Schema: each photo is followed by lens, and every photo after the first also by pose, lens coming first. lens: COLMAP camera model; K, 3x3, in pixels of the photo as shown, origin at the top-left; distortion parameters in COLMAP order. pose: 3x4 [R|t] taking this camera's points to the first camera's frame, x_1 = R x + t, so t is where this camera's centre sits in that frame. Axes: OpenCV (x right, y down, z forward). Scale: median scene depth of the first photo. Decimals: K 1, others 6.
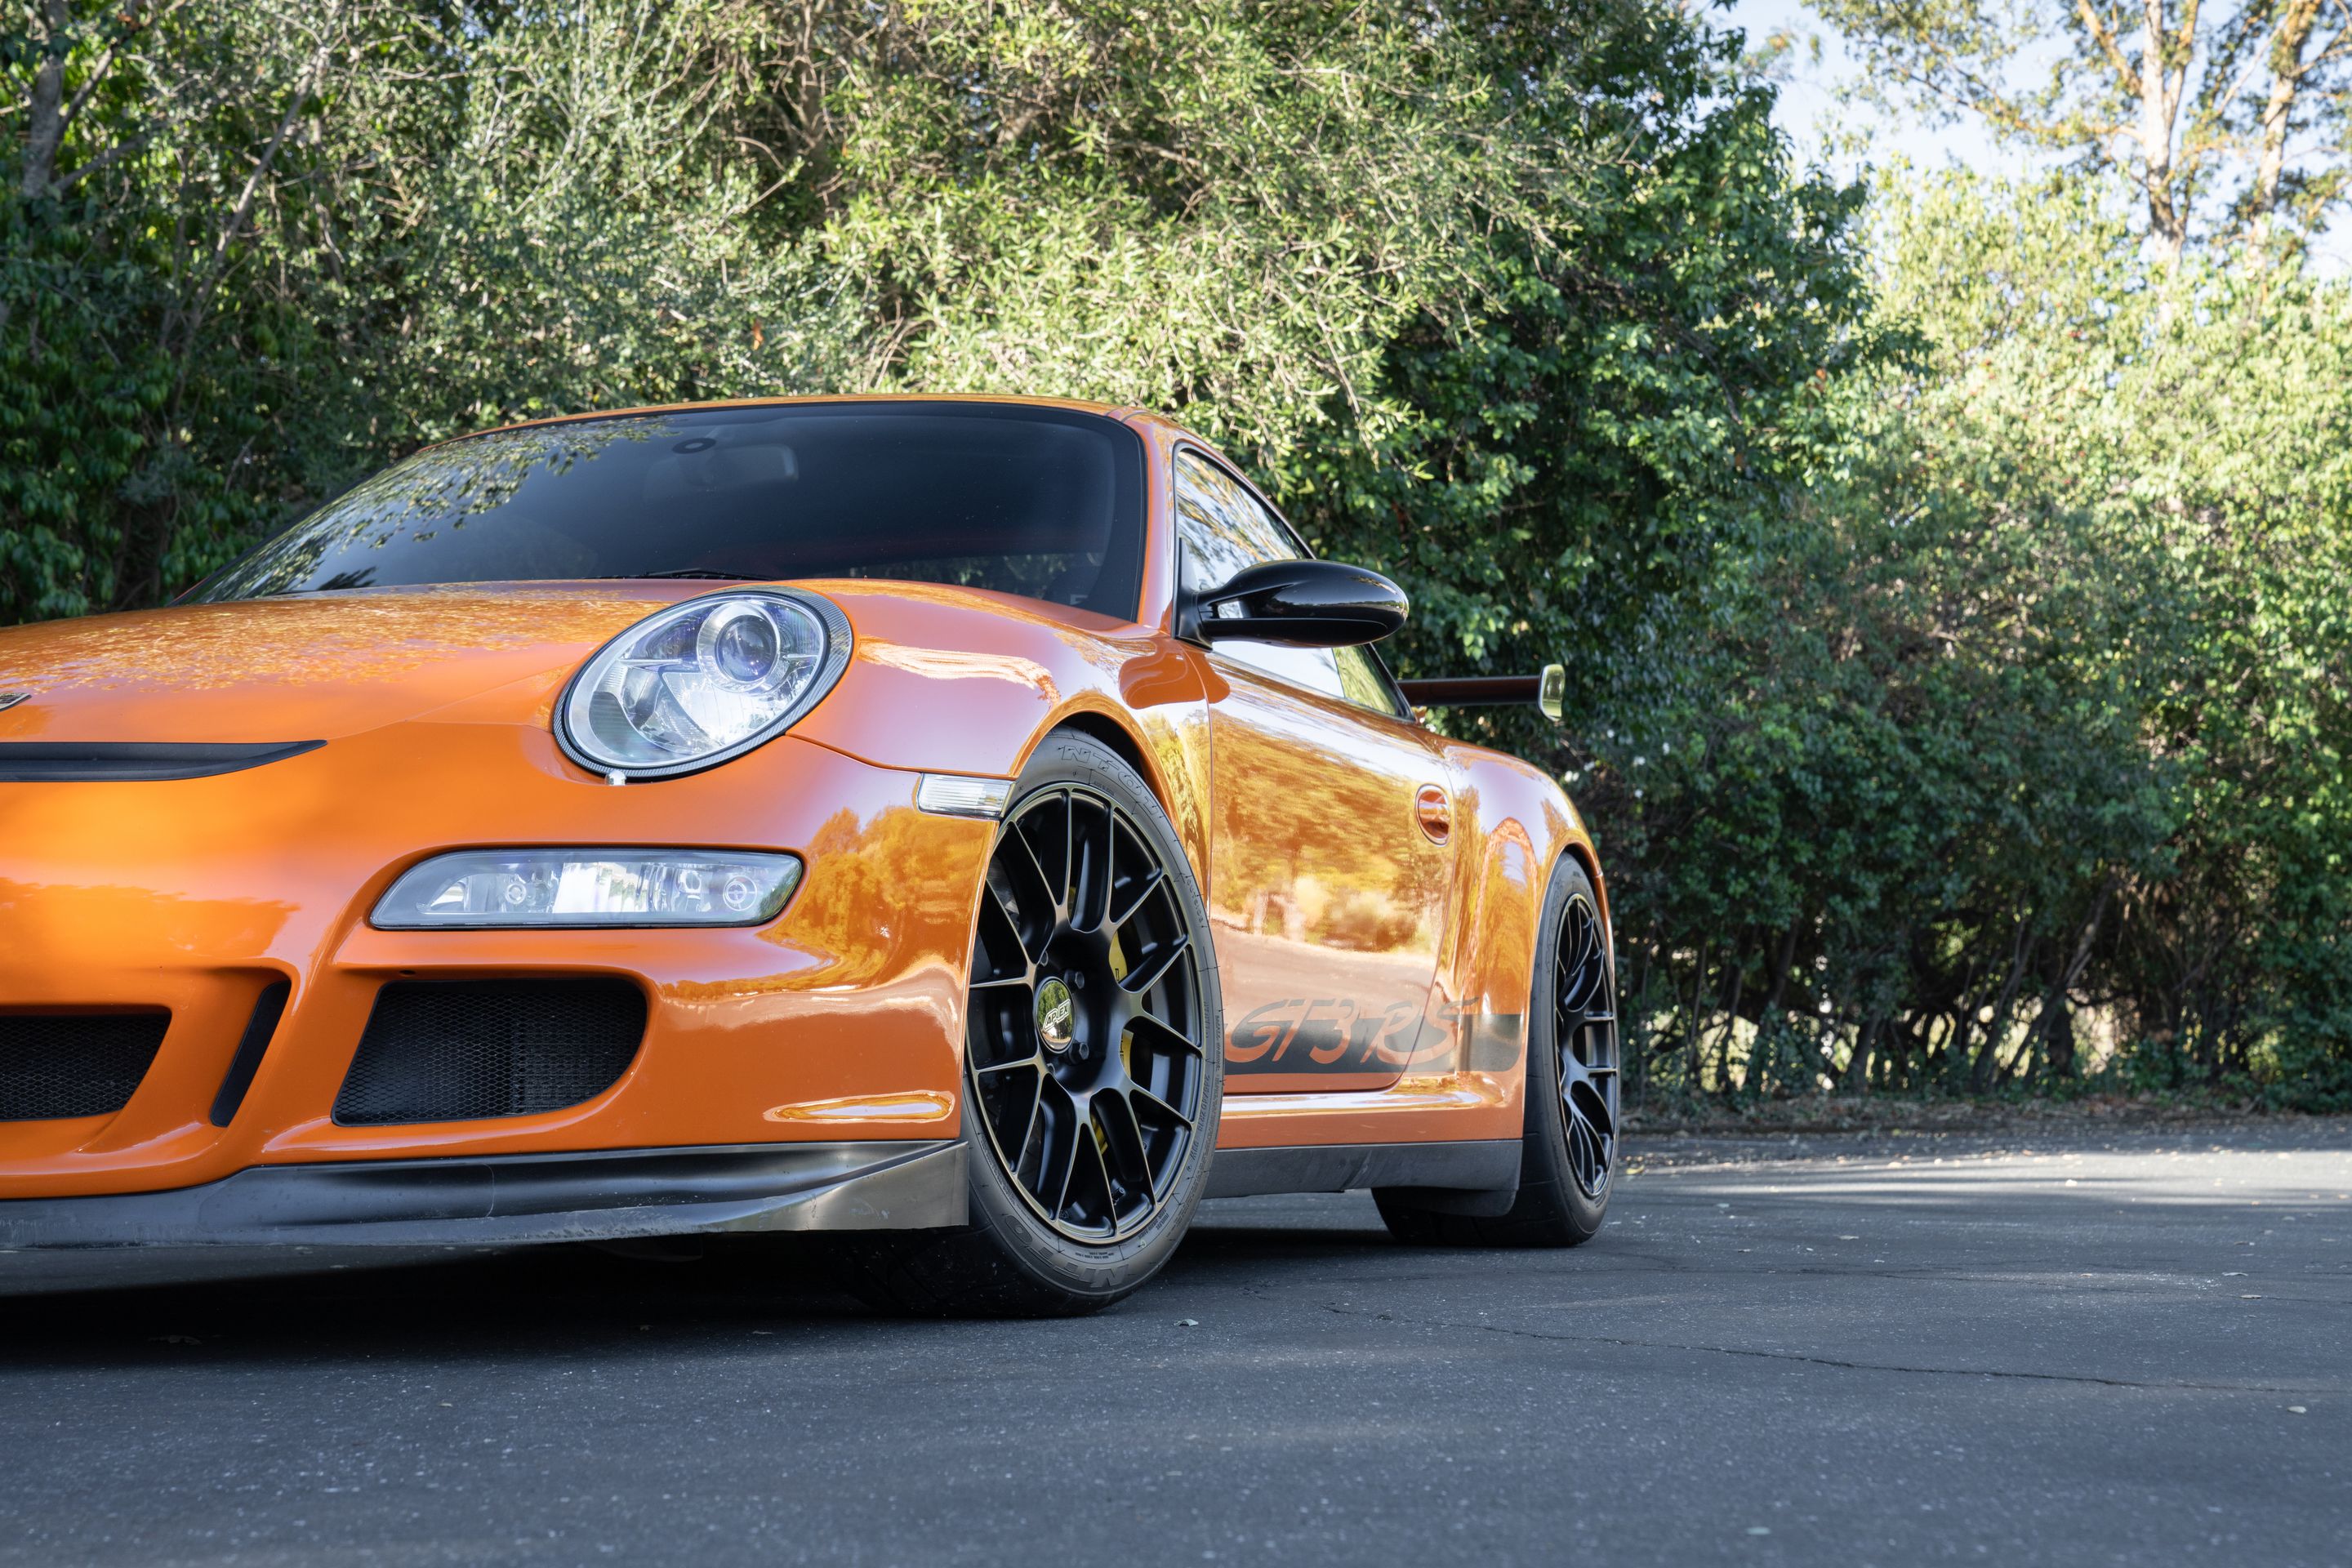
lens RADIAL K [[4045.3, 0, 1176.0], [0, 4045.3, 784.0], [0, 0, 1]] dist [0.250420, 0.145789]
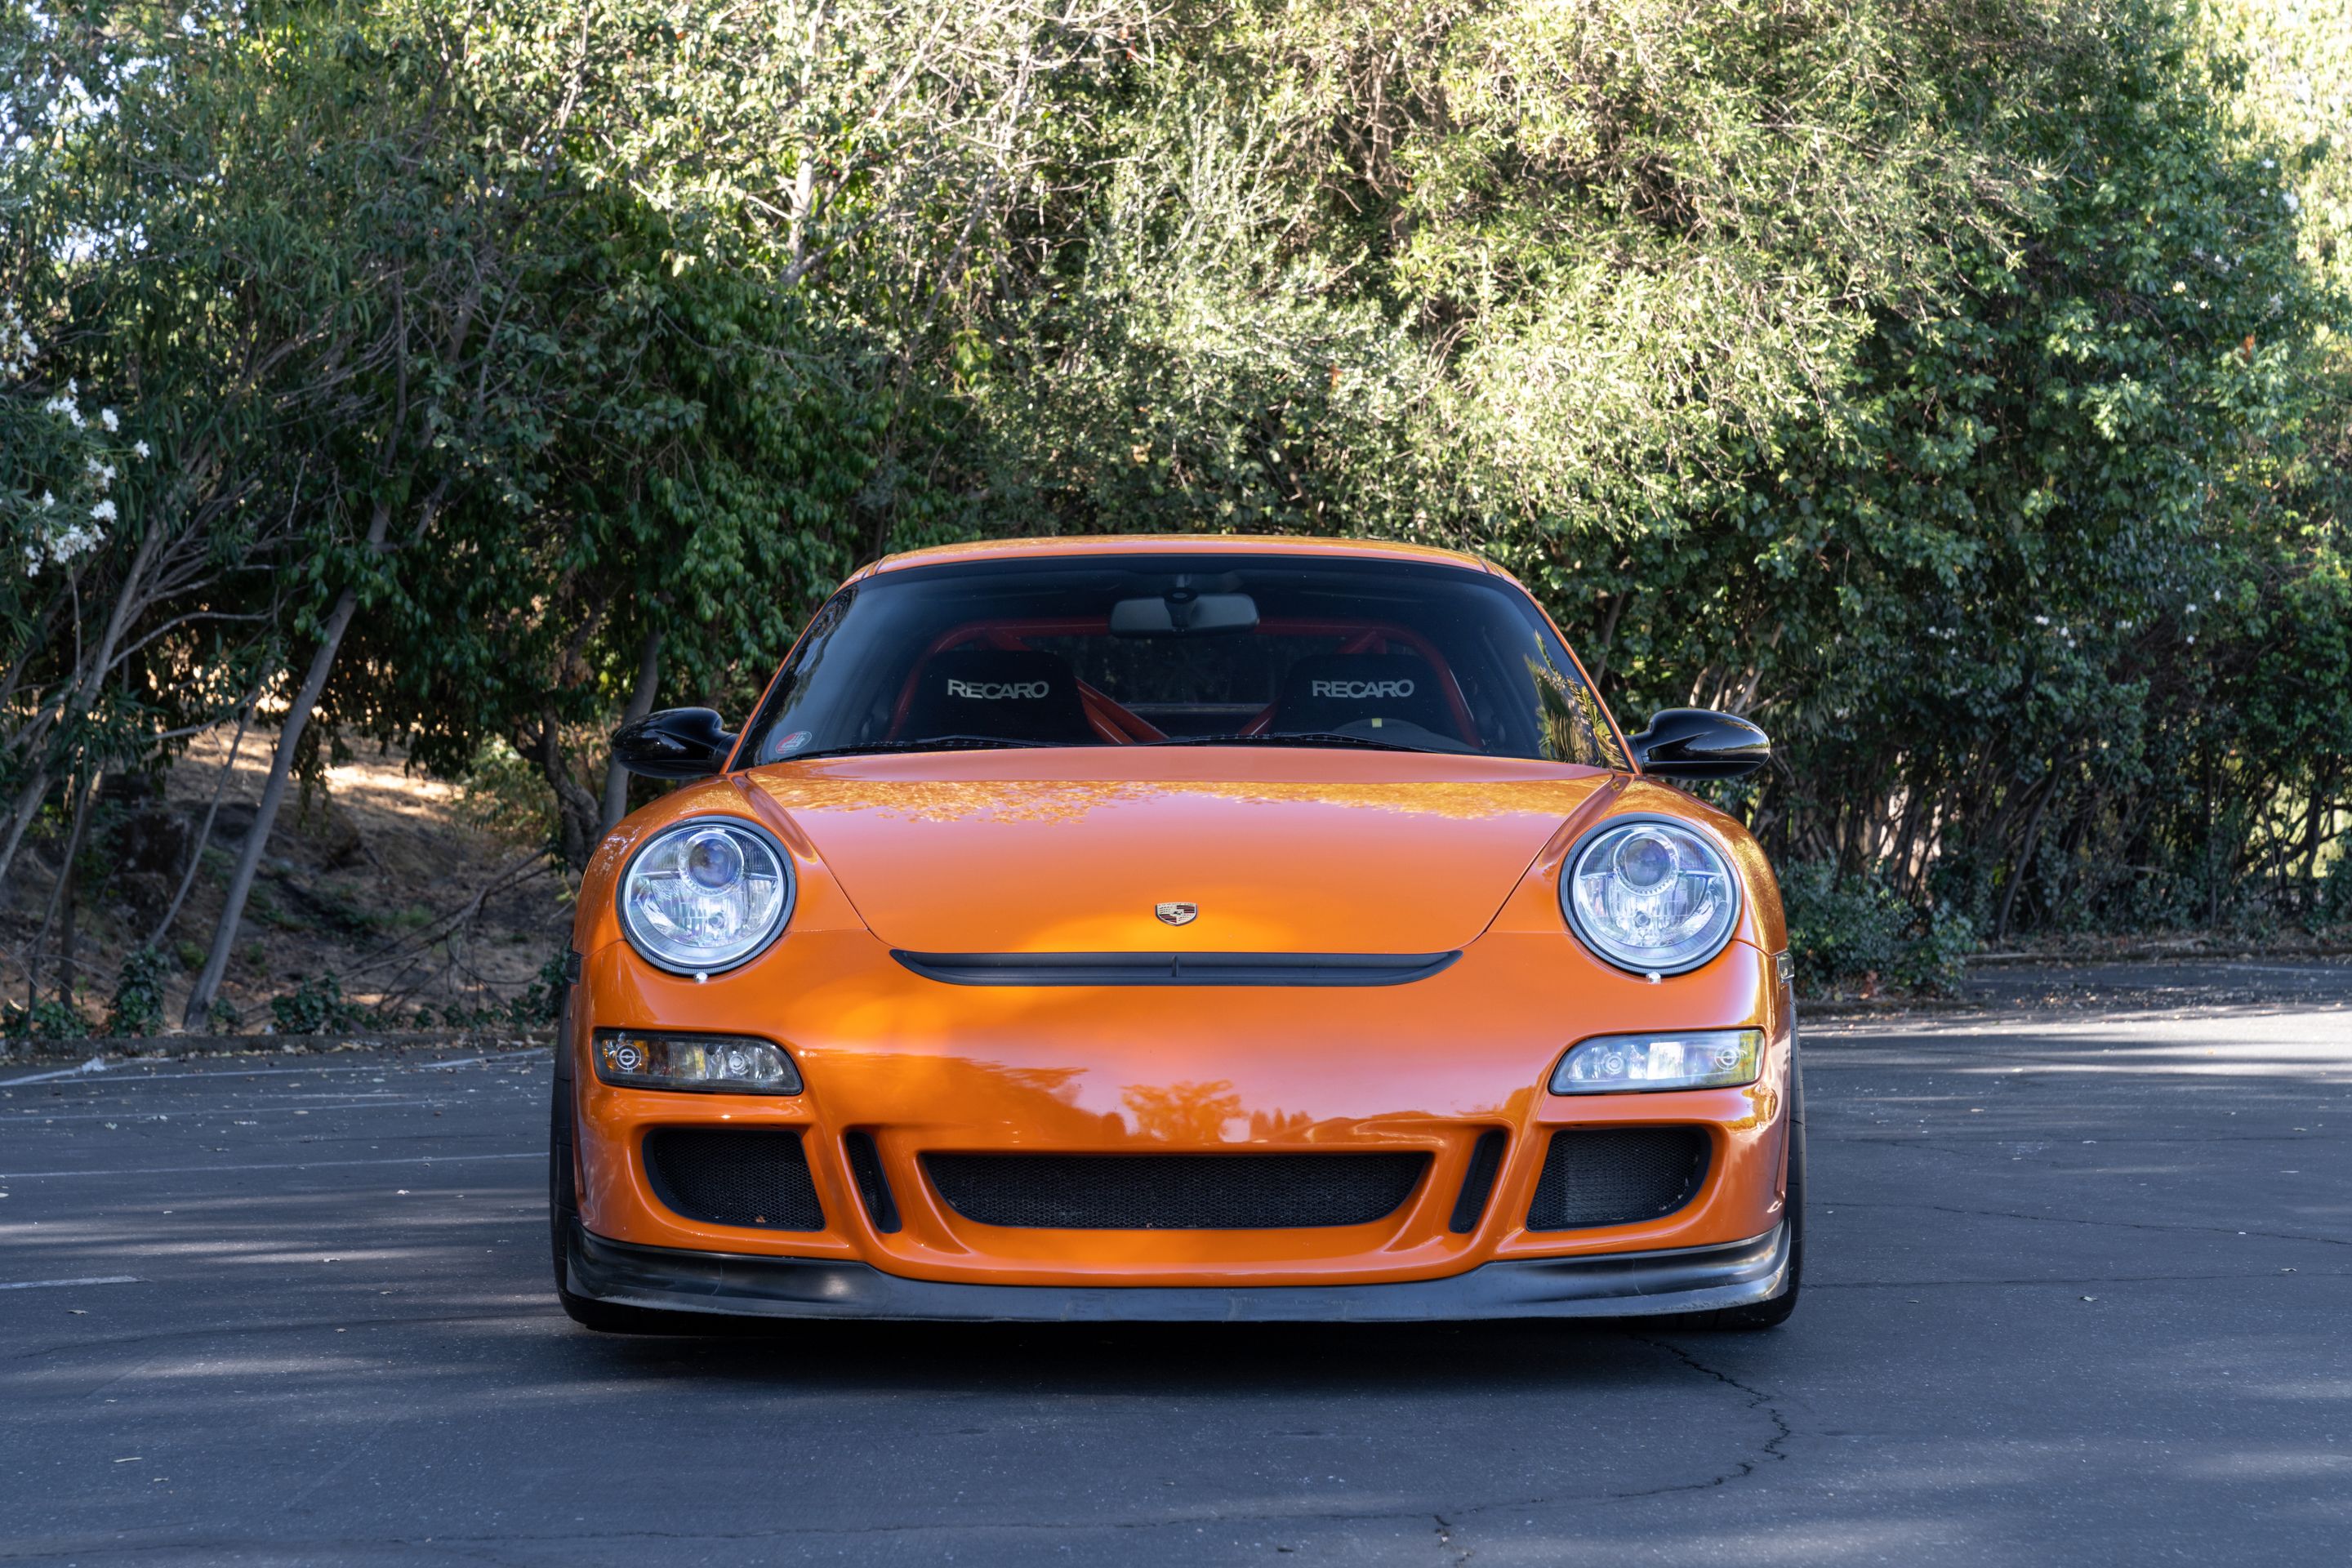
lens RADIAL K [[4827.2, 0, 1176.0], [0, 4827.2, 784.0], [0, 0, 1]] dist [0.054914, -0.345583]
pose [[0.989030, 0.006574, -0.147571, 0.067768], [0.003228, 0.997809, 0.066086, -0.075773], [0.147682, -0.065838, 0.986841, -0.476878]]
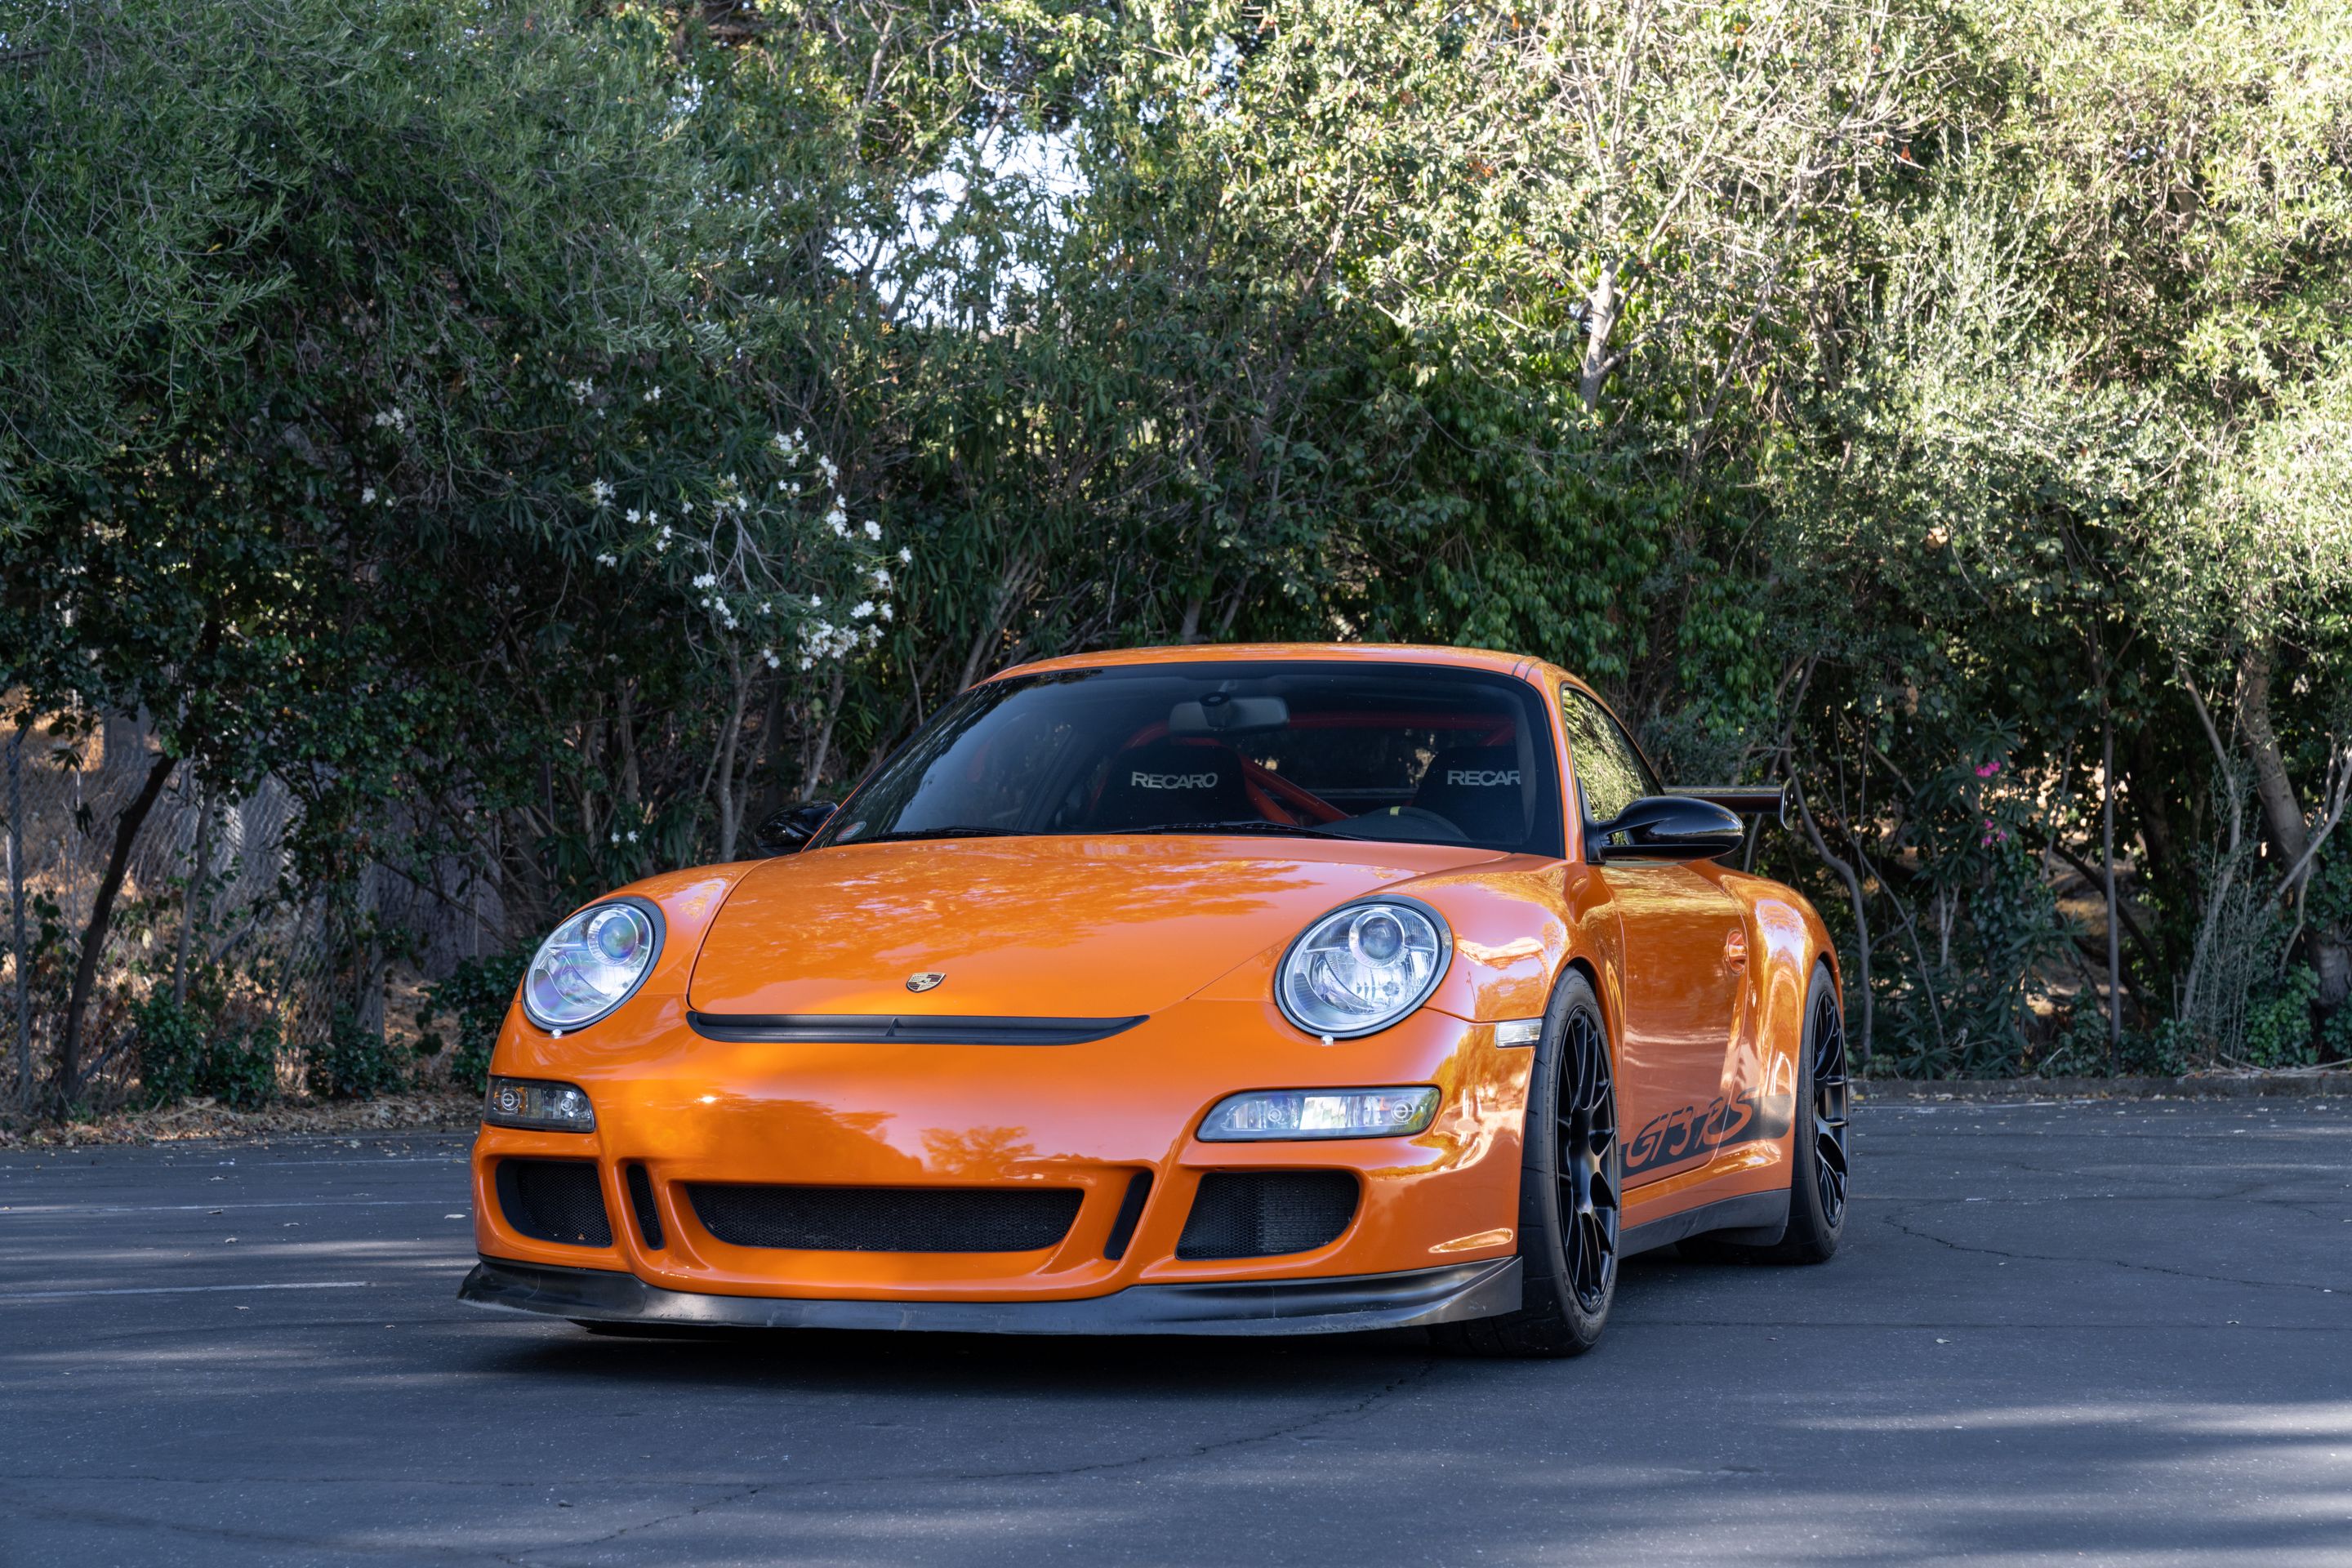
lens RADIAL K [[4721.1, 0, 1176.0], [0, 4721.1, 784.0], [0, 0, 1]] dist [0.056989, -0.129913]
pose [[0.908765, -0.002135, -0.417303, 0.249551], [0.024919, 0.998480, 0.049158, -0.080303], [0.416563, -0.055072, 0.907437, -0.487939]]
